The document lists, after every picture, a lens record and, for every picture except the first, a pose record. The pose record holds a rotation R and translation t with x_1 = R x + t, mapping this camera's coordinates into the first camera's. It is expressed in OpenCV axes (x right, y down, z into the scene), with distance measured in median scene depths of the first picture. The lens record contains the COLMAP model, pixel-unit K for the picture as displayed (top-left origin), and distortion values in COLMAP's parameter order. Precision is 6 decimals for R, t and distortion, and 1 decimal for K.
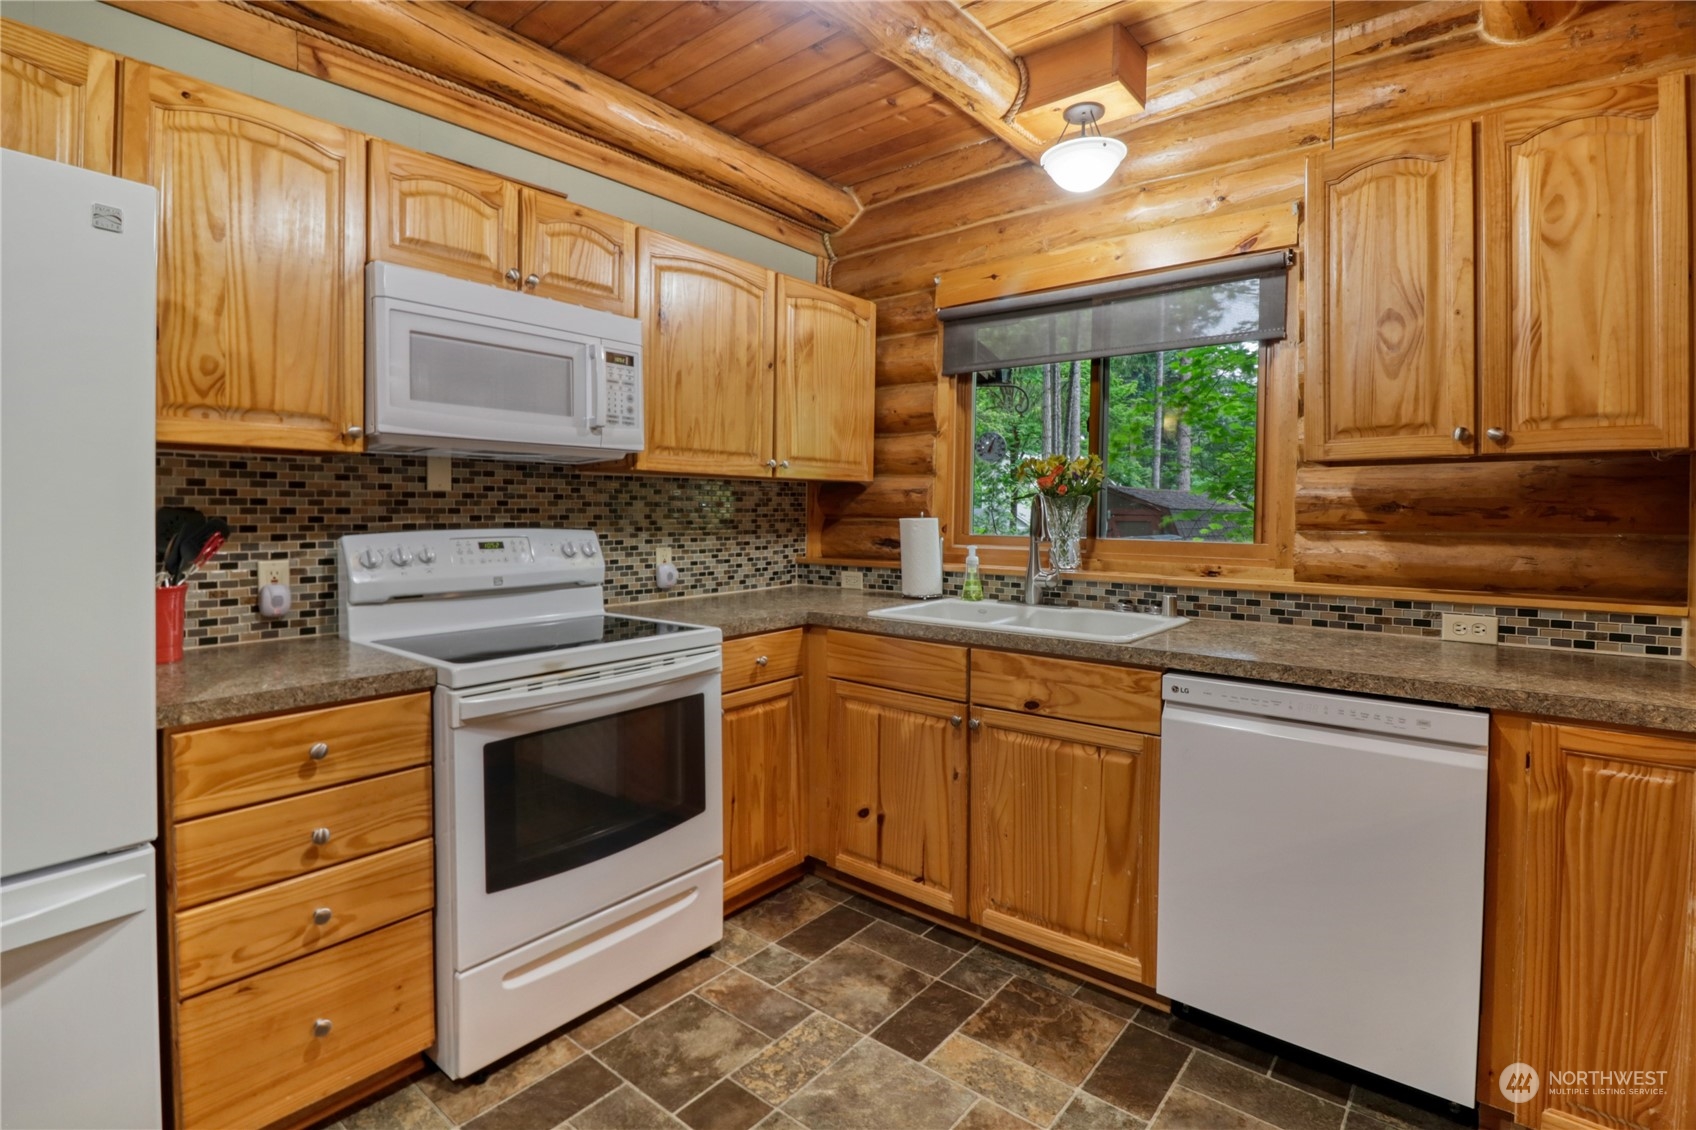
lens RADIAL K [[799.7, 0, 841.5], [0, 799.7, 521.8], [0, 0, 1]] dist [-0.007984, -0.003623]
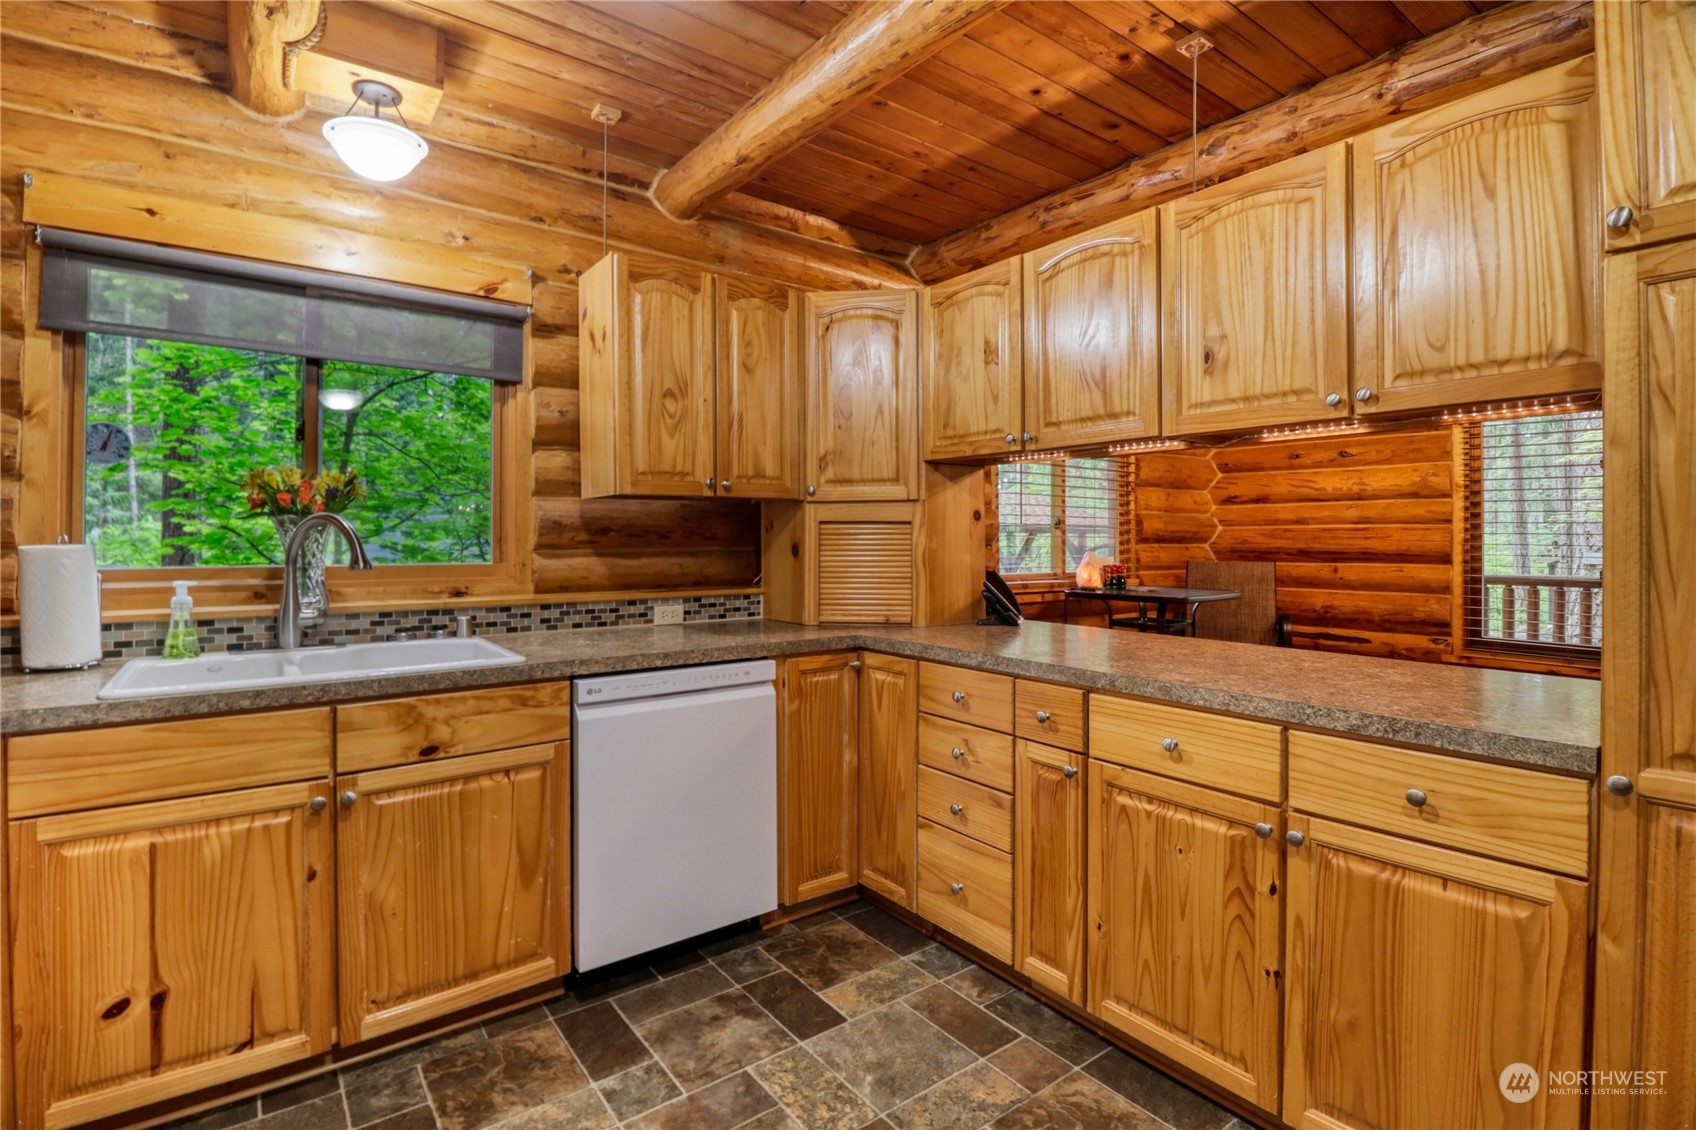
lens RADIAL K [[799.7, 0, 804.8], [0, 799.7, 535.0], [0, 0, 1]] dist [-0.007984, -0.003623]
pose [[0.261498, -0.002570, 0.965201, -0.529086], [0.014786, 0.999890, -0.001343, -0.005068], [-0.965091, 0.014623, 0.261507, 0.367301]]
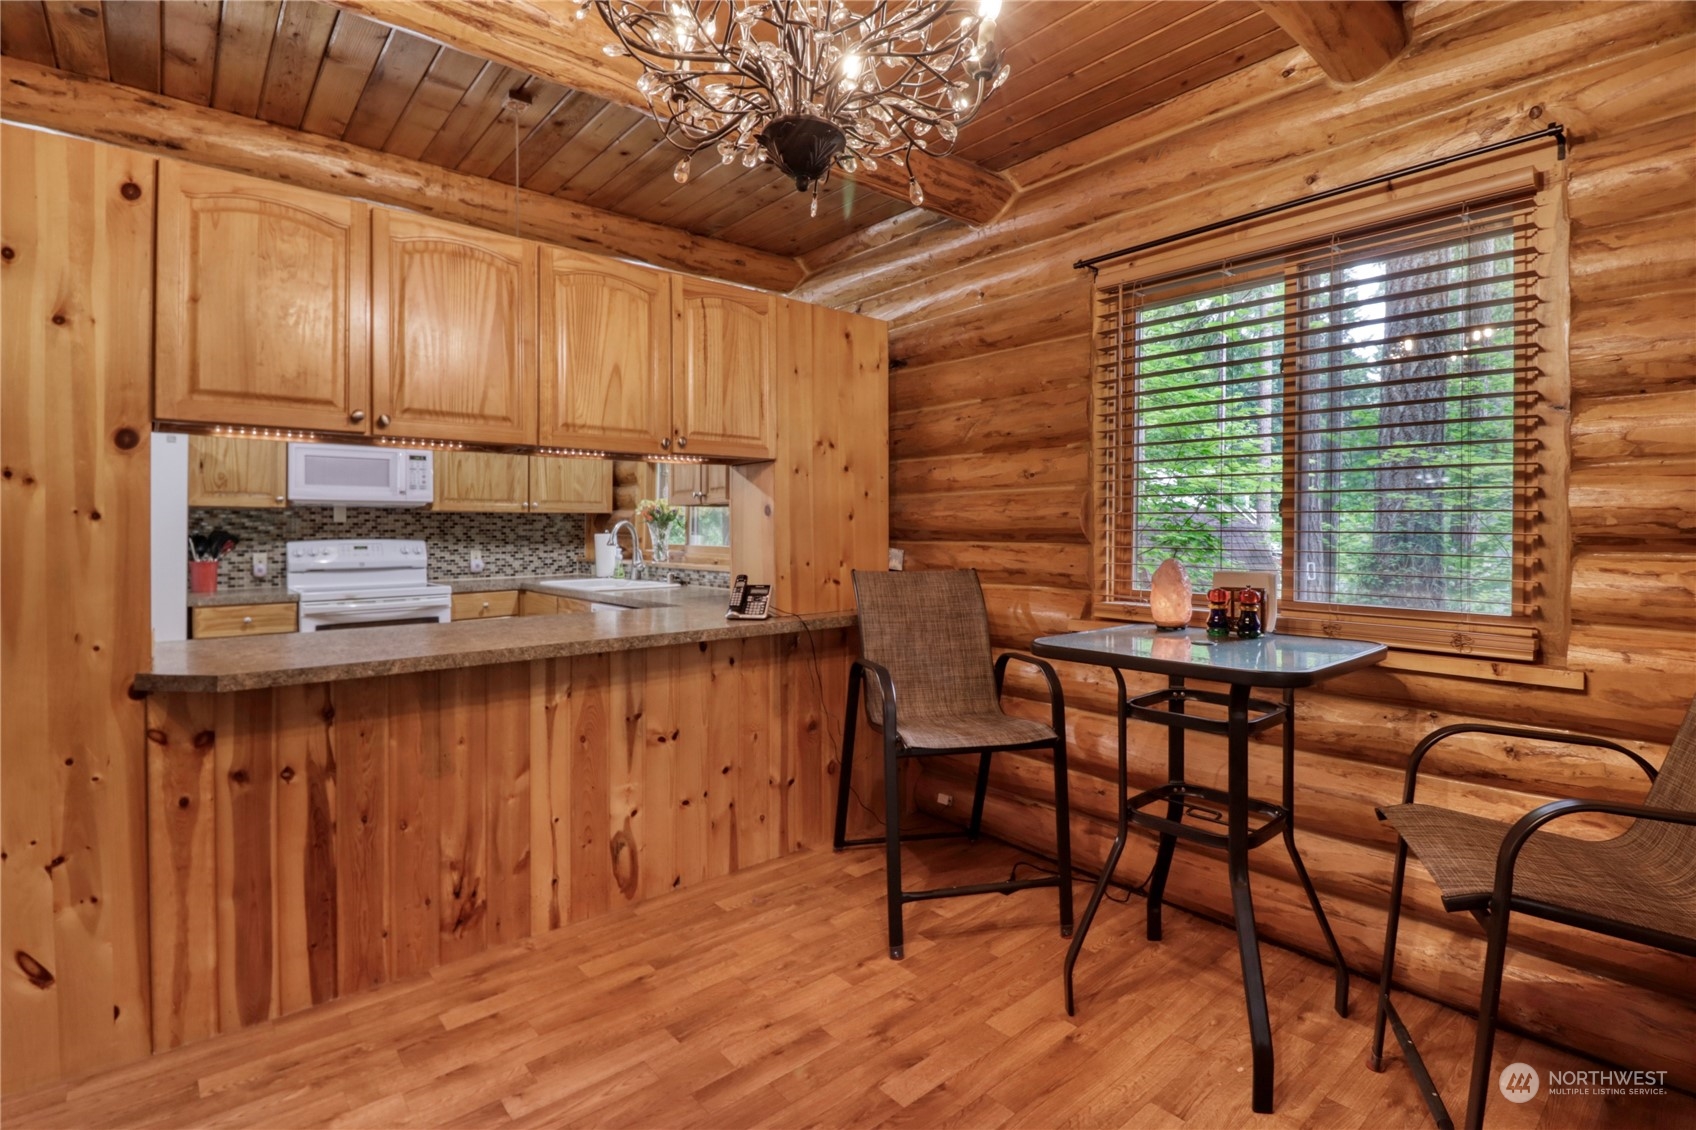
lens RADIAL K [[799.7, 0, 818.6], [0, 799.7, 524.6], [0, 0, 1]] dist [-0.007984, -0.003623]
pose [[0.982779, -0.004955, -0.184720, 1.136260], [0.001692, 0.999840, -0.017814, 0.008014], [0.184778, 0.017195, 0.982630, -0.845917]]
